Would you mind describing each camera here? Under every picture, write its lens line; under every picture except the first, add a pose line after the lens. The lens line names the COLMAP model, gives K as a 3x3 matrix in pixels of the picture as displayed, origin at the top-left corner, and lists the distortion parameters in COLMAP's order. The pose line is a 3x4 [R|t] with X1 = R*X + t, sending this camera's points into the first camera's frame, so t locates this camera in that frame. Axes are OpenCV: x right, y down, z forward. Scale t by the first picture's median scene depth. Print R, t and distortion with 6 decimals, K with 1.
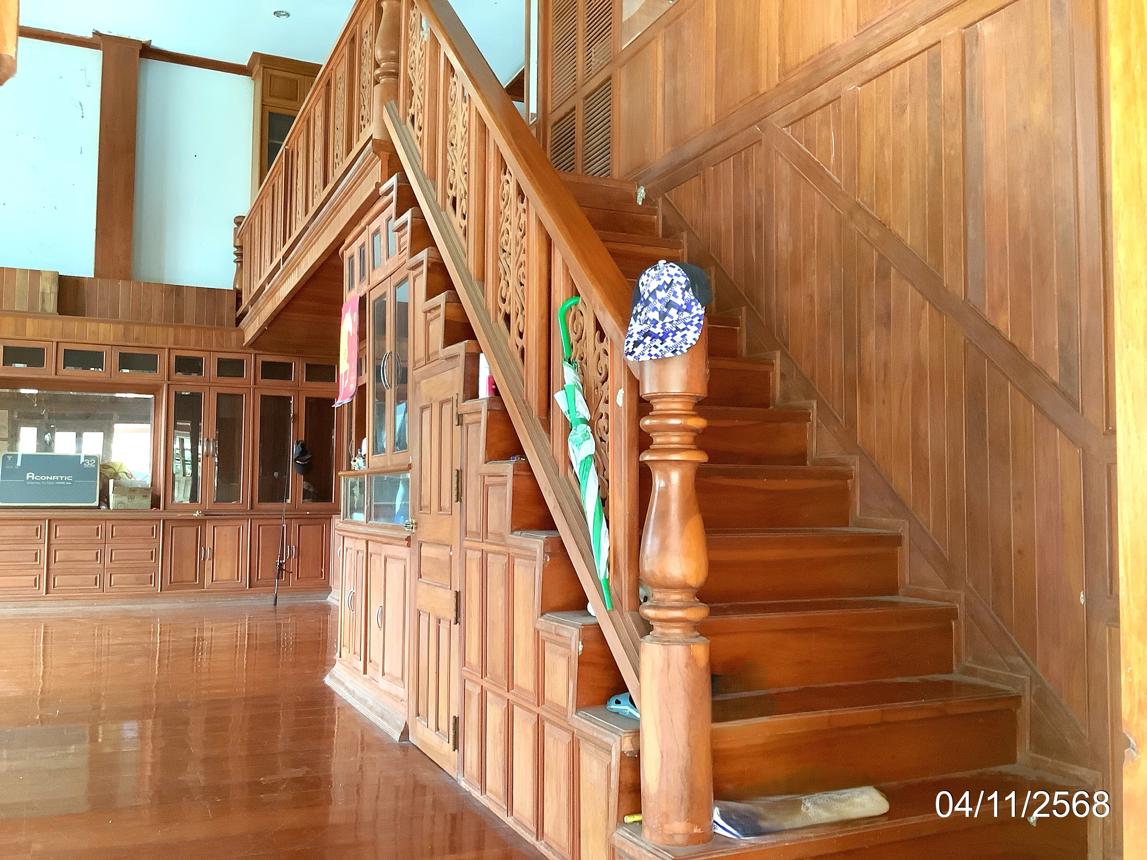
lens RADIAL K [[1032.5, 0, 573.5], [0, 1032.5, 430.0], [0, 0, 1]] dist [0.115085, -0.217180]
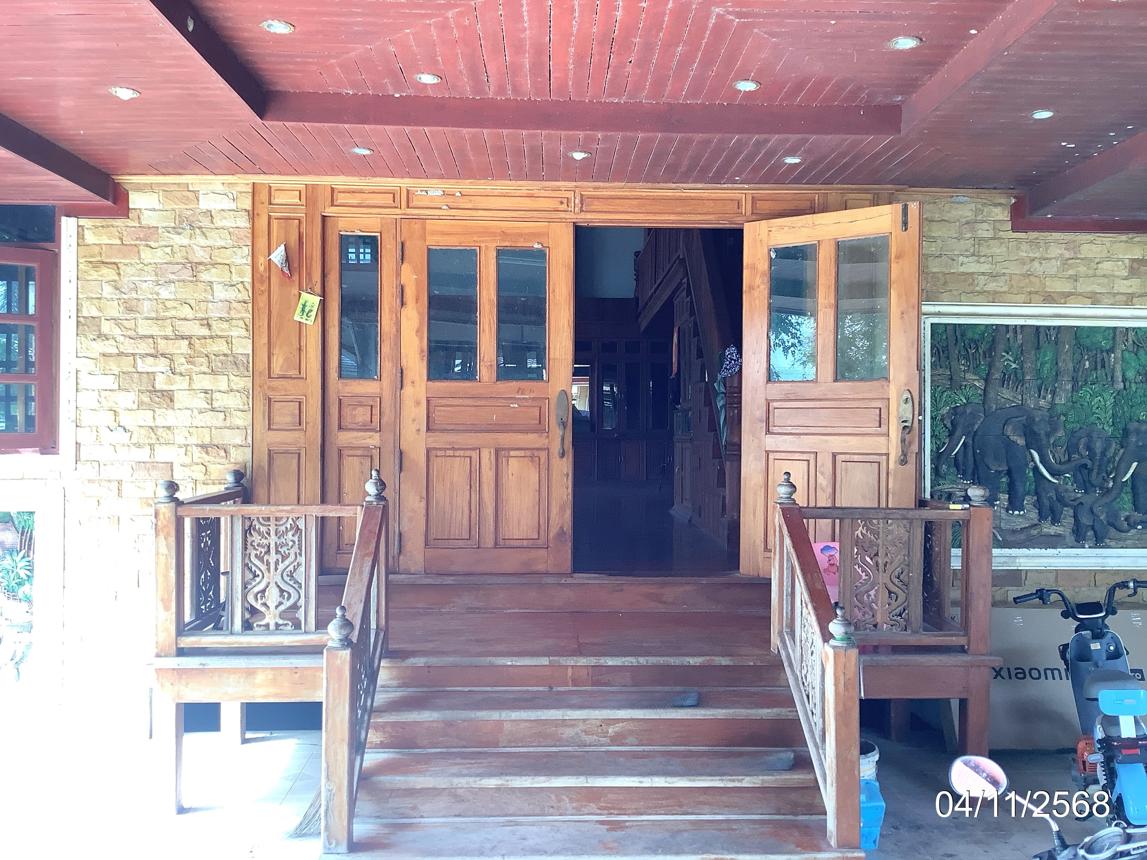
lens RADIAL K [[1032.5, 0, 573.5], [0, 1032.5, 430.0], [0, 0, 1]] dist [0.115085, -0.217180]
pose [[0.920382, -0.000026, -0.391021, 0.245080], [0.023823, 0.998146, 0.056008, -0.024903], [0.390295, -0.060864, 0.918676, -0.596513]]
